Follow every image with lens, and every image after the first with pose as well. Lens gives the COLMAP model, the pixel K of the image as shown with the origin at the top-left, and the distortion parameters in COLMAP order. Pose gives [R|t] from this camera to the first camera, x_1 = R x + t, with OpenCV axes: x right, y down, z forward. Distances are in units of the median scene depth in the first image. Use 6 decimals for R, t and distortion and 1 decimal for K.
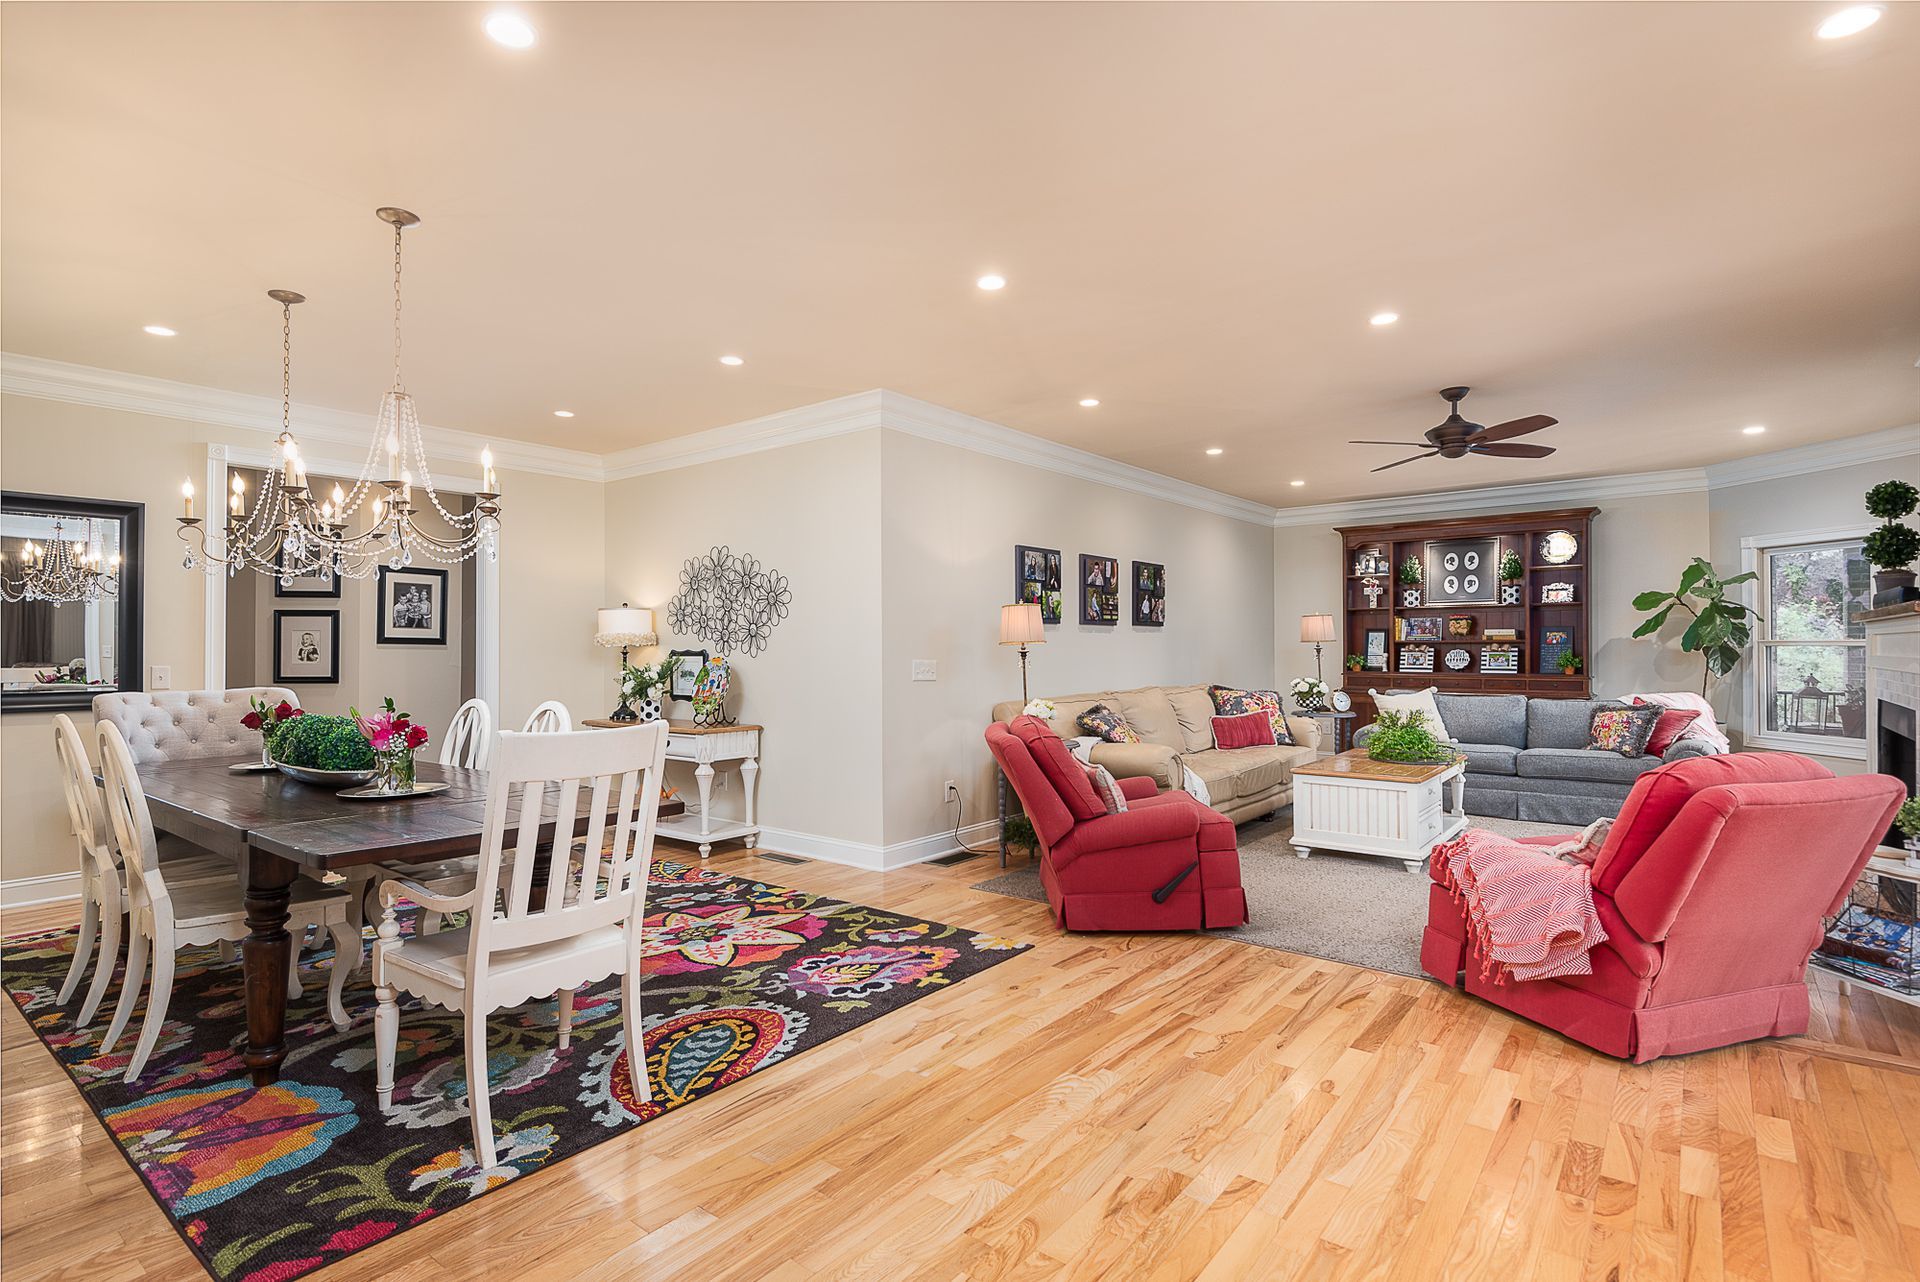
lens RADIAL K [[928.9, 0, 949.9], [0, 928.9, 646.2], [0, 0, 1]] dist [0.012018, -0.003190]
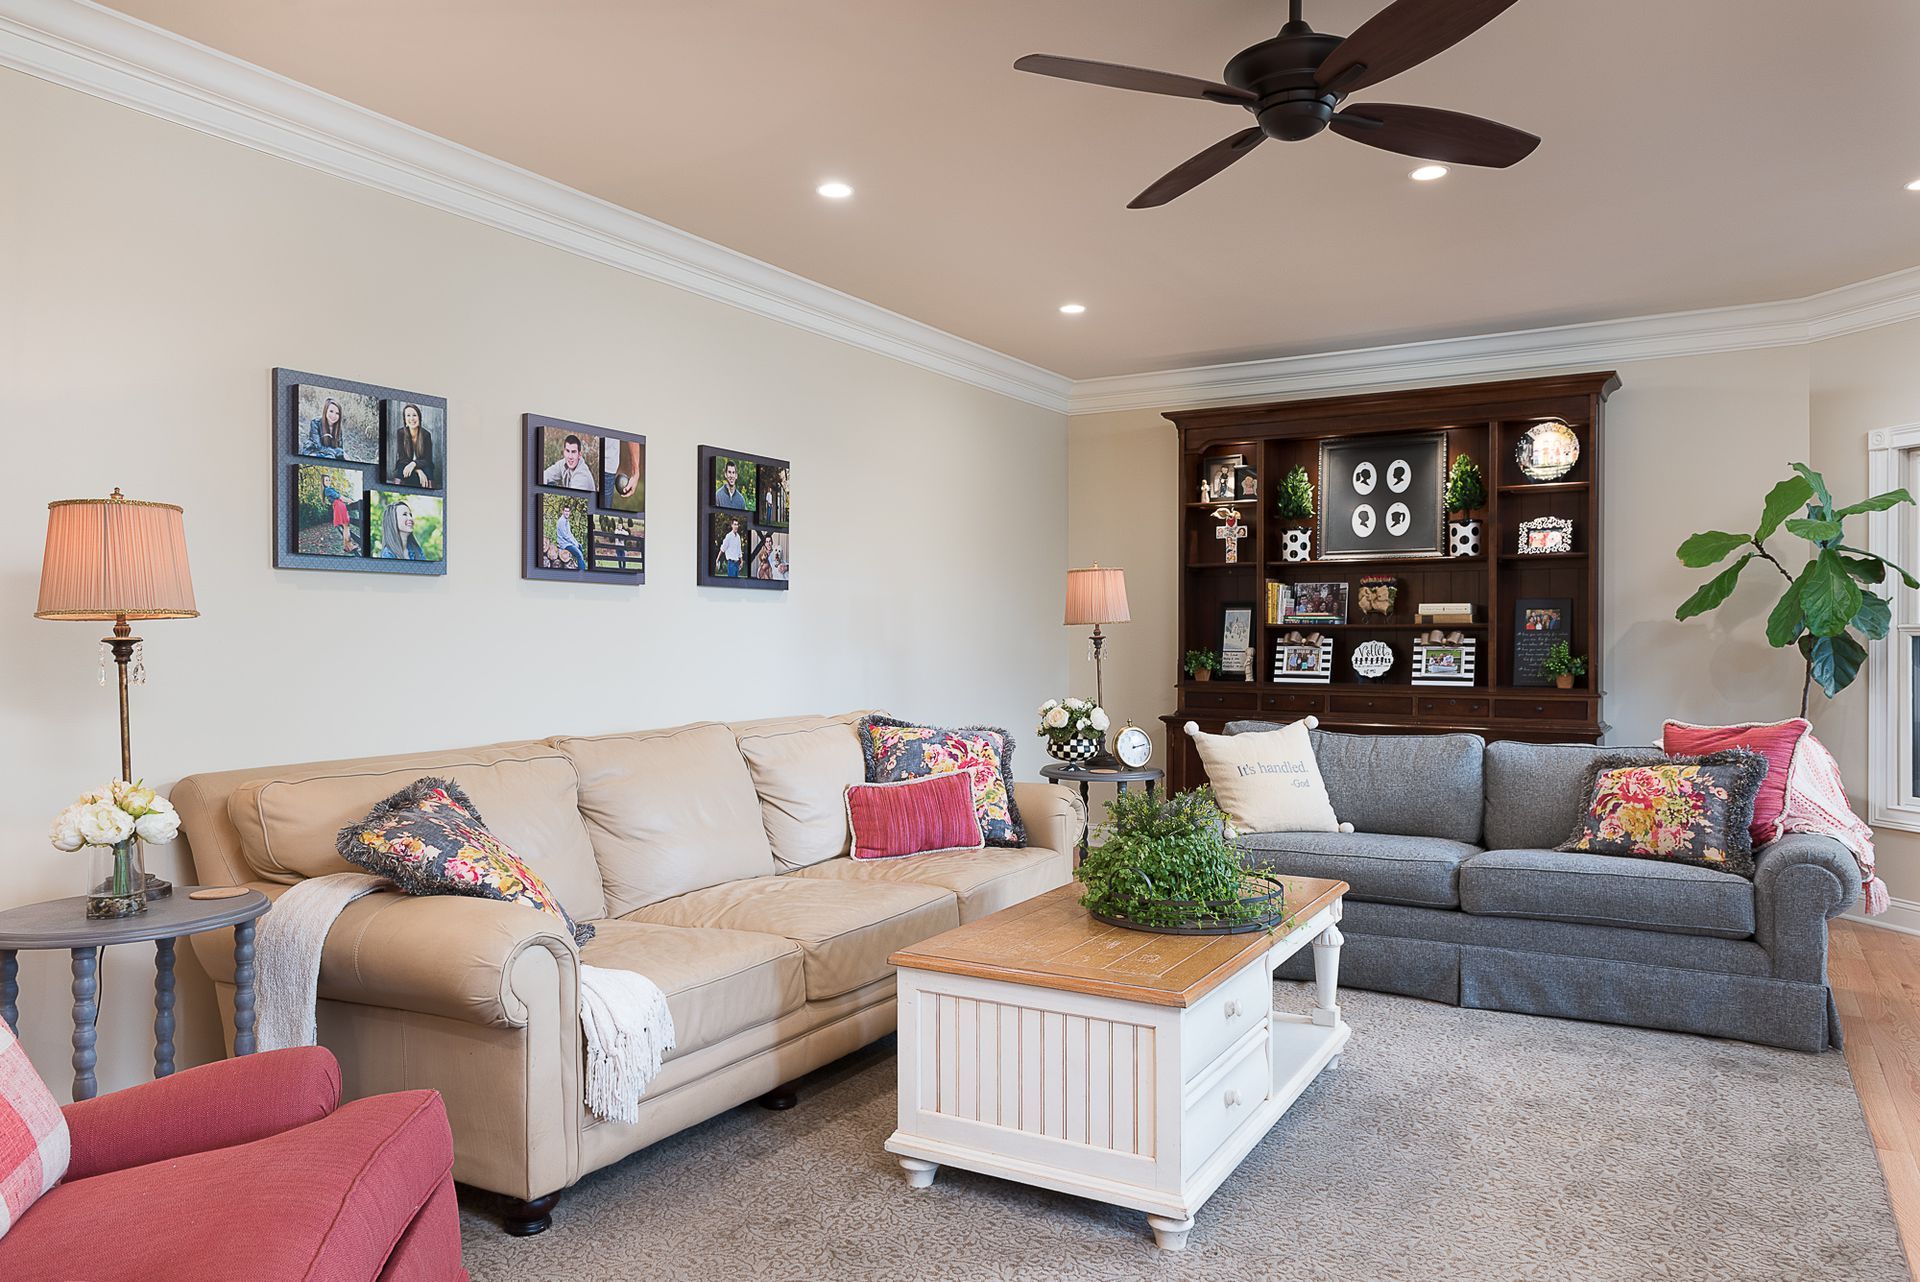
lens RADIAL K [[1305.4, 0, 968.4], [0, 1305.4, 645.5], [0, 0, 1]] dist [0.024826, 0.002728]
pose [[0.987167, 0.003095, 0.159660, 0.227956], [-0.004344, 0.999963, 0.007475, 0.001774], [-0.159630, -0.008073, 0.987144, 0.344362]]
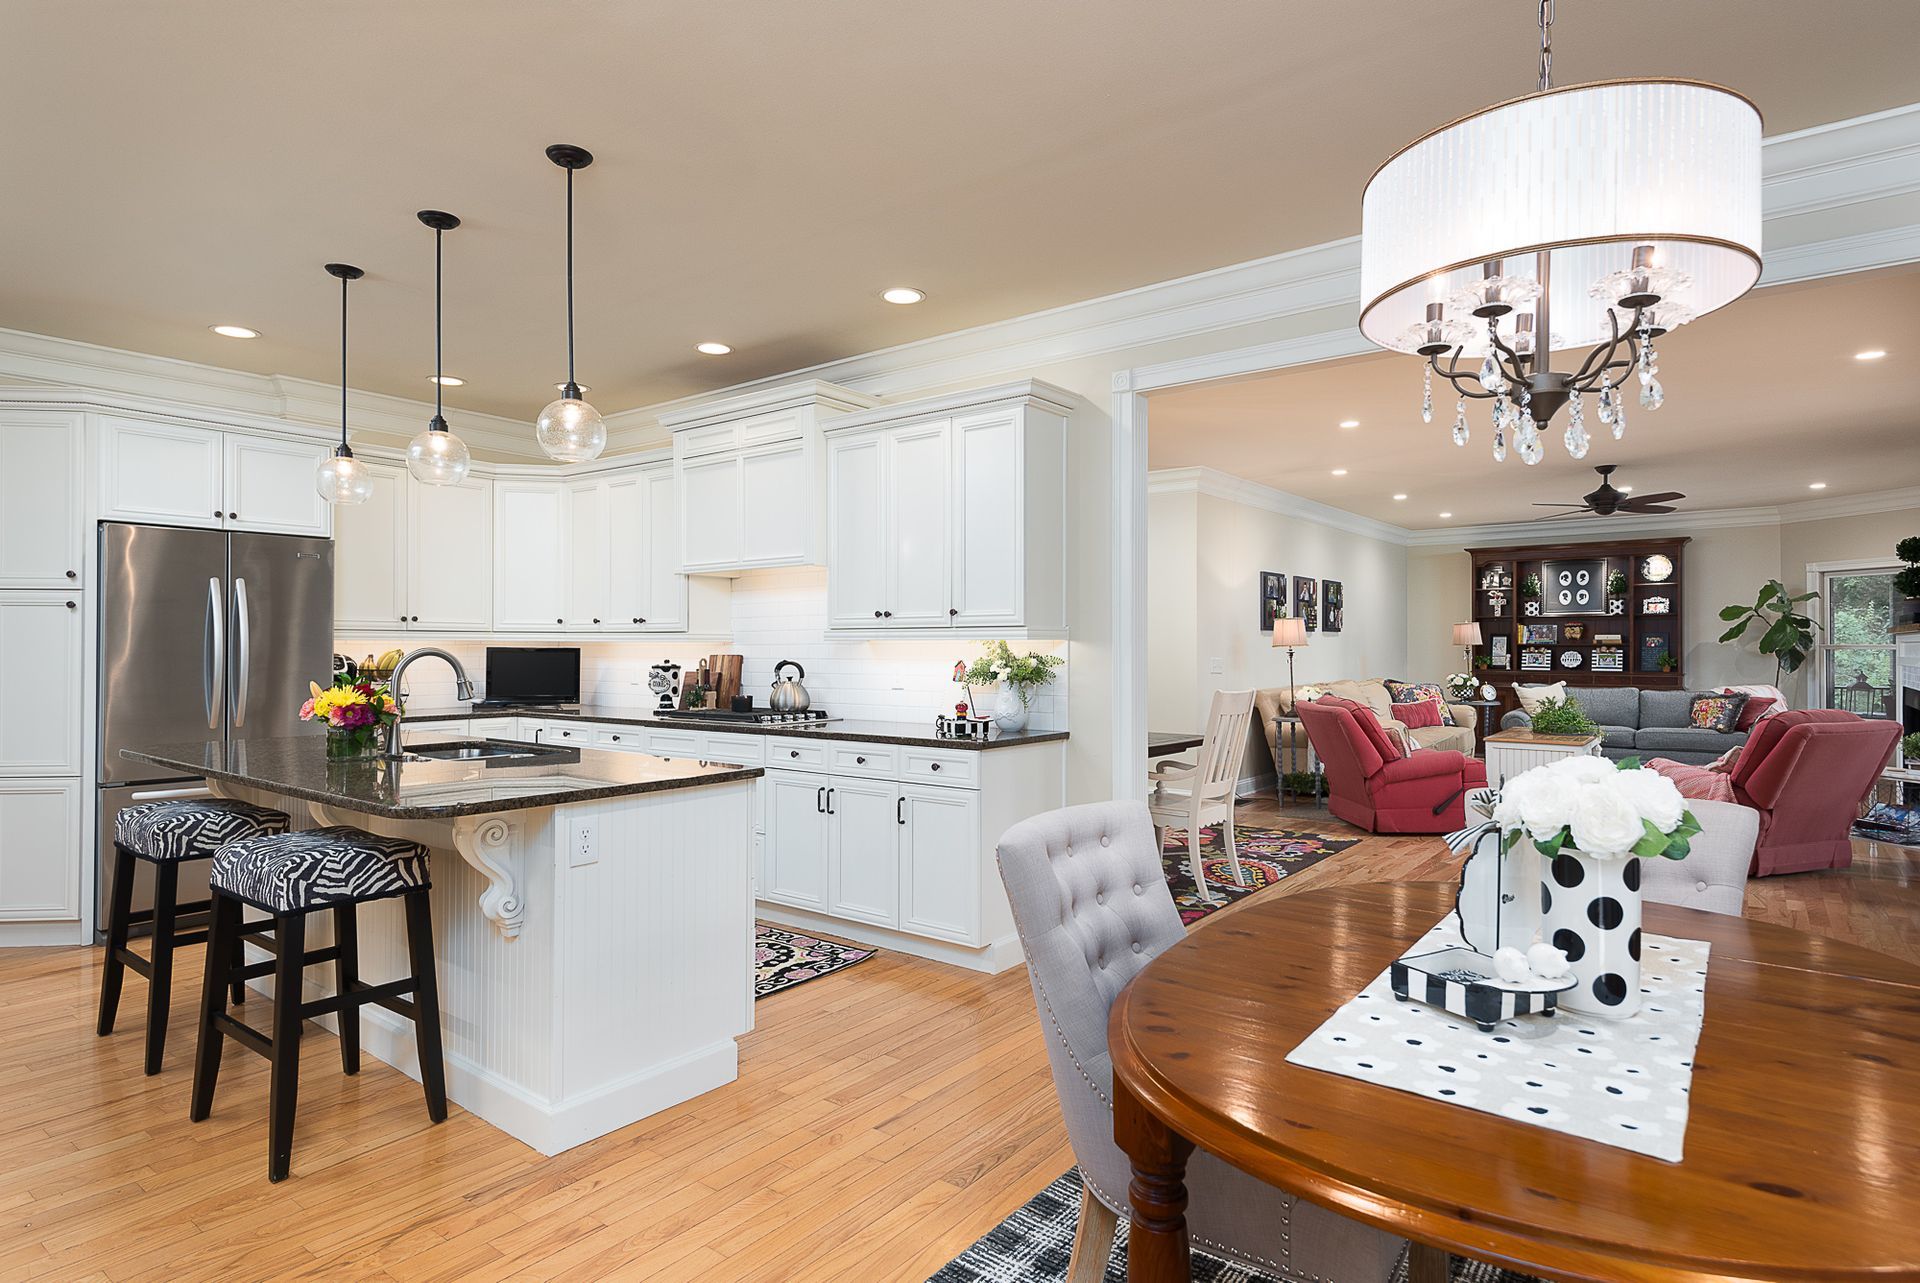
lens RADIAL K [[1012.3, 0, 974.2], [0, 1012.3, 643.3], [0, 0, 1]] dist [0.026393, 0.001818]
pose [[0.999596, 0.003212, 0.028238, -0.314688], [-0.003175, 0.999994, -0.001353, -0.002864], [-0.028242, 0.001263, 0.999600, -0.357698]]
